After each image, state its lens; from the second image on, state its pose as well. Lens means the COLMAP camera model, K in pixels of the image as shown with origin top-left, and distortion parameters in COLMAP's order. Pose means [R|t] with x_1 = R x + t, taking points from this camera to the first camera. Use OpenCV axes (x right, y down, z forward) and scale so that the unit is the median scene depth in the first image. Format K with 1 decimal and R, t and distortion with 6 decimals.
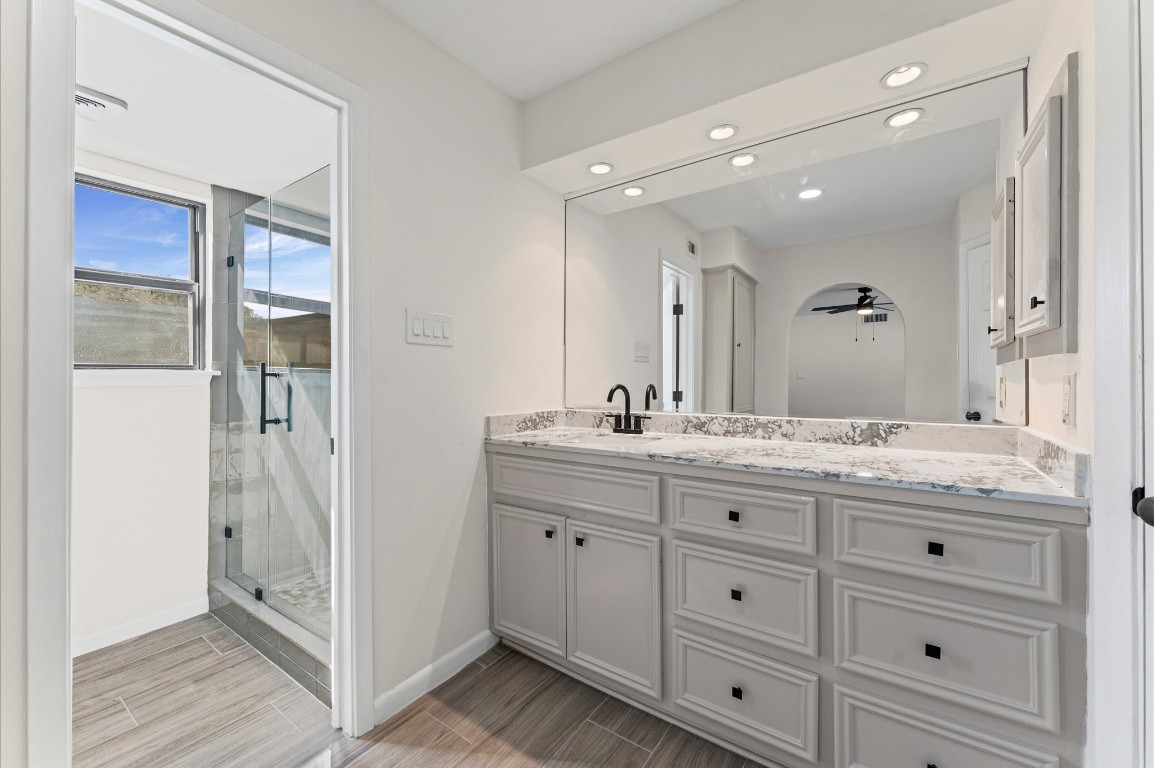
lens RADIAL K [[464.3, 0, 574.7], [0, 464.3, 378.5], [0, 0, 1]] dist [-0.001273, -0.000932]
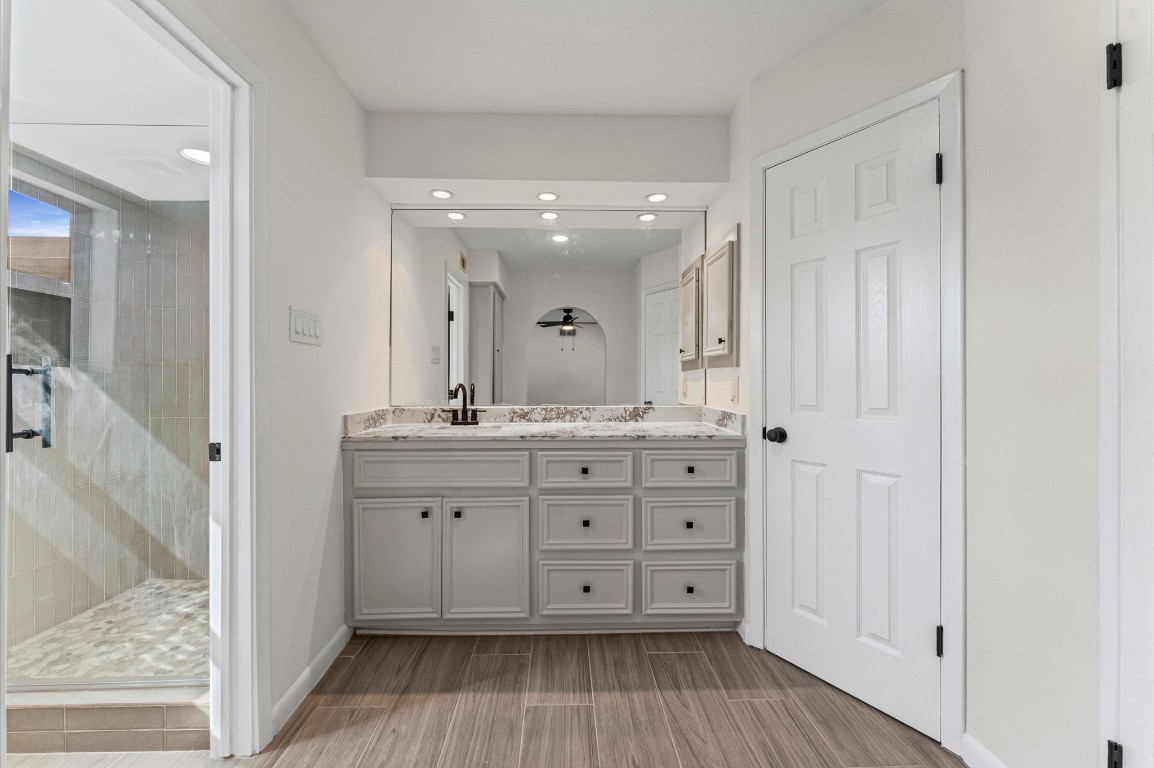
lens RADIAL K [[464.3, 0, 576.1], [0, 464.3, 379.2], [0, 0, 1]] dist [-0.001273, -0.000932]
pose [[0.796169, 0.003128, 0.605067, -0.466845], [-0.003267, 0.999994, -0.000871, 0.002337], [-0.605066, -0.001283, 0.796174, -0.136291]]
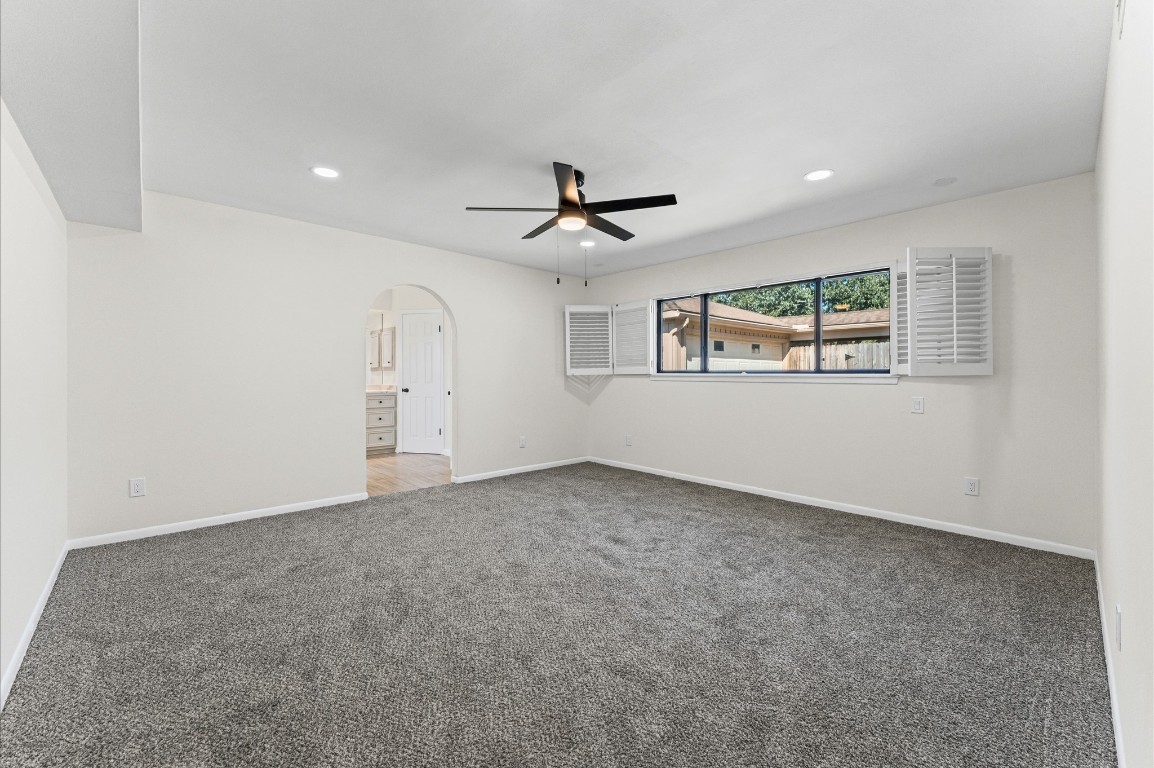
lens RADIAL K [[464.3, 0, 577.4], [0, 464.3, 379.8], [0, 0, 1]] dist [-0.001273, -0.000932]
pose [[0.206108, 0.002223, 0.978527, -3.024376], [0.001426, 0.999996, -0.002572, 0.059407], [-0.978528, 0.001926, 0.206104, -1.816531]]
